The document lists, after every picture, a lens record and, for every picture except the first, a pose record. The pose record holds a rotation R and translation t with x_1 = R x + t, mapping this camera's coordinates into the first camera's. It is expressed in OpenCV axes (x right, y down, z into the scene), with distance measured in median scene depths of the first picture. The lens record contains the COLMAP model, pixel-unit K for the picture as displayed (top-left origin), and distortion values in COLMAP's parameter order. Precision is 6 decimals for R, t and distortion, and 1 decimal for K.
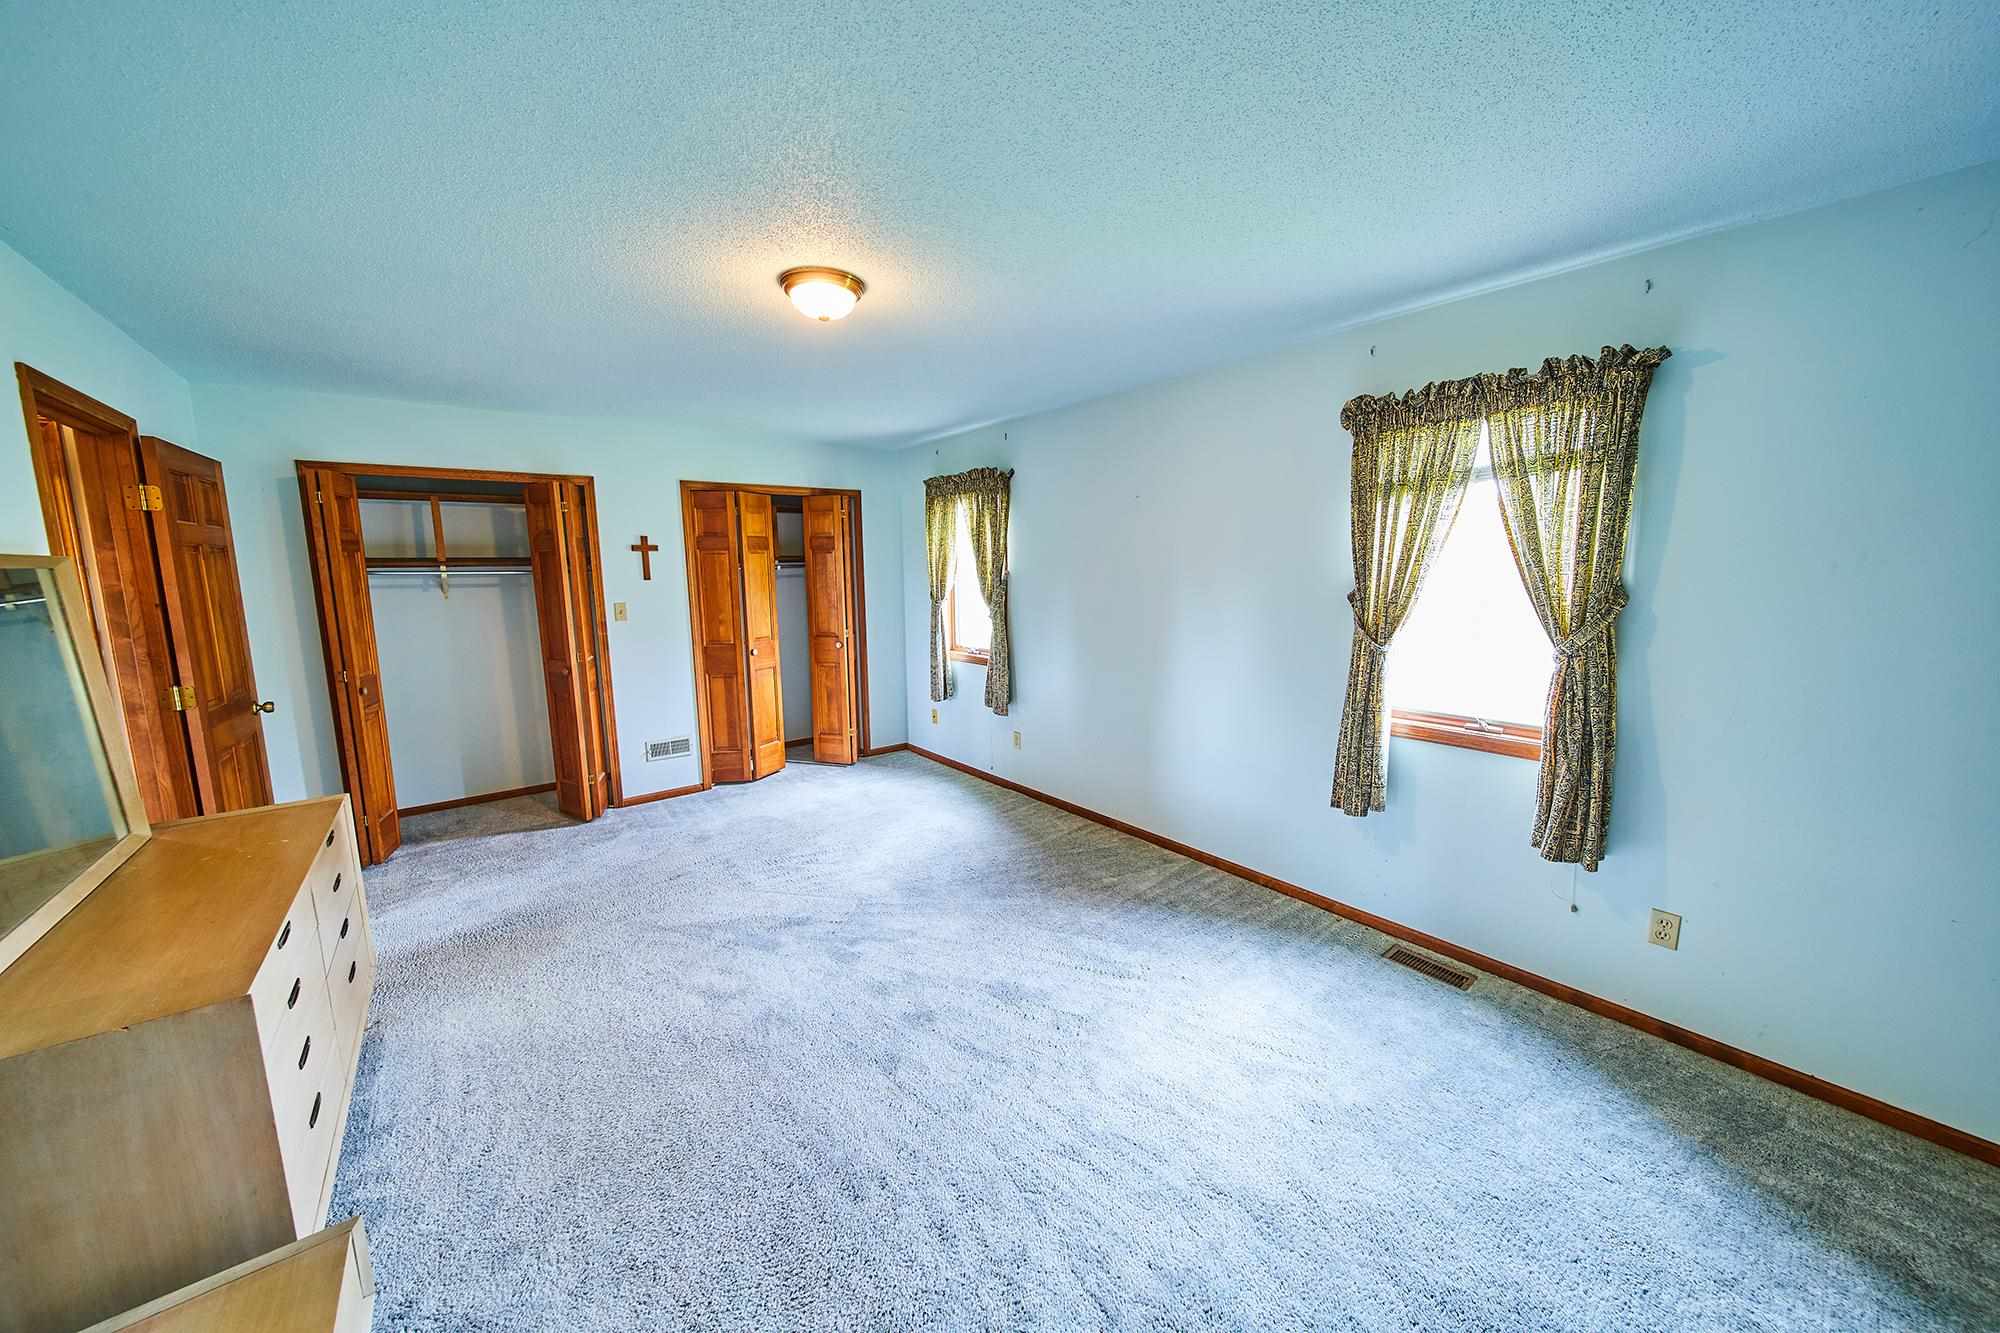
lens RADIAL K [[695.8, 0, 989.7], [0, 695.8, 663.0], [0, 0, 1]] dist [-0.002215, -0.001489]
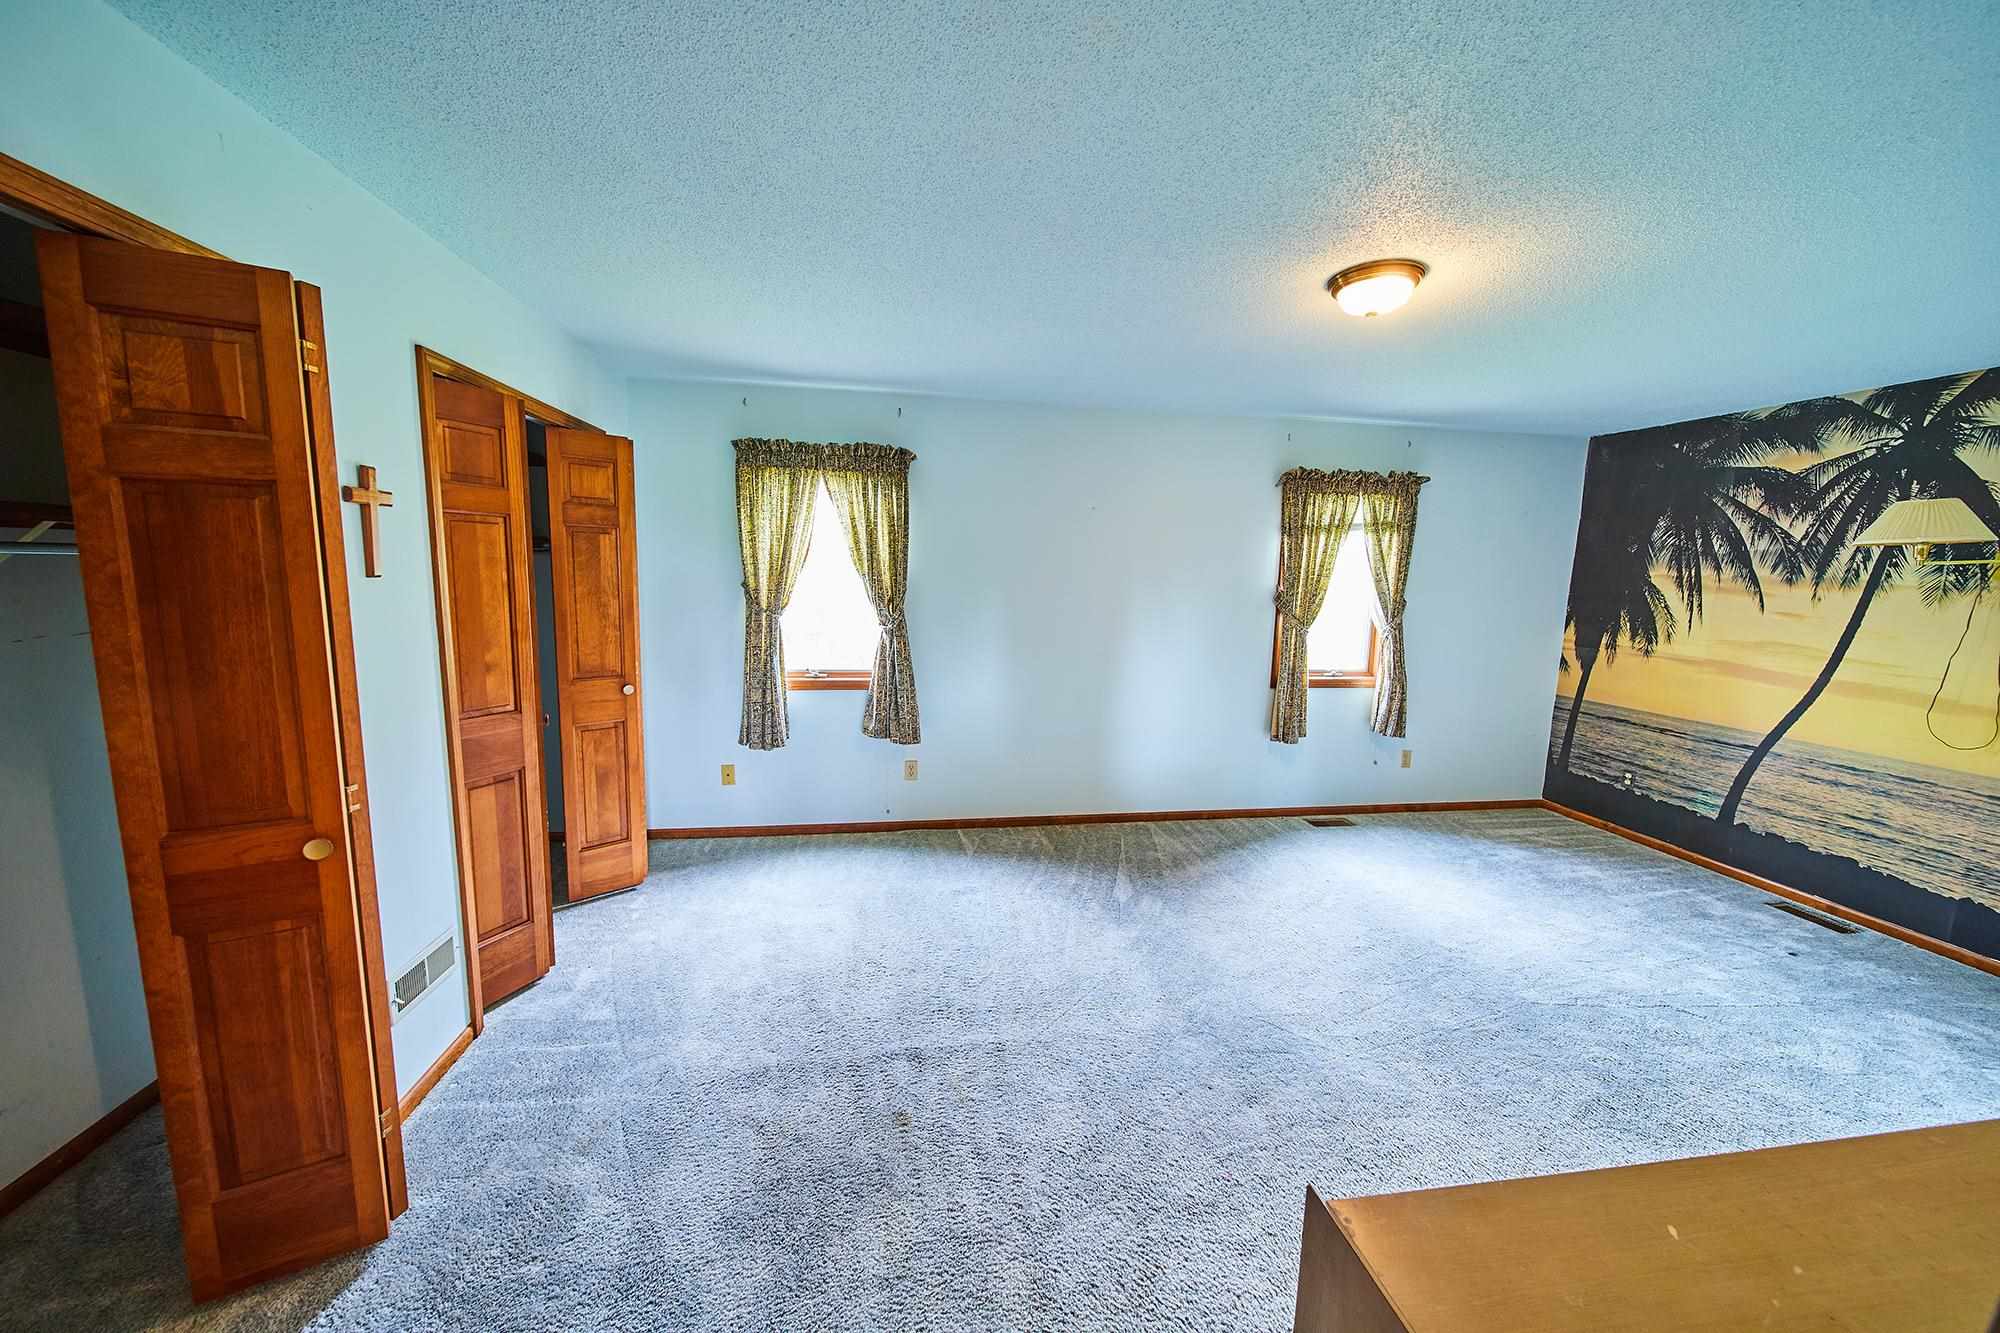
lens RADIAL K [[695.8, 0, 997.1], [0, 695.8, 666.0], [0, 0, 1]] dist [-0.002215, -0.001489]
pose [[0.483386, -0.094804, 0.870259, -0.767047], [0.093912, 0.993998, 0.056121, -0.066033], [-0.870356, 0.054599, 0.489387, 0.572594]]
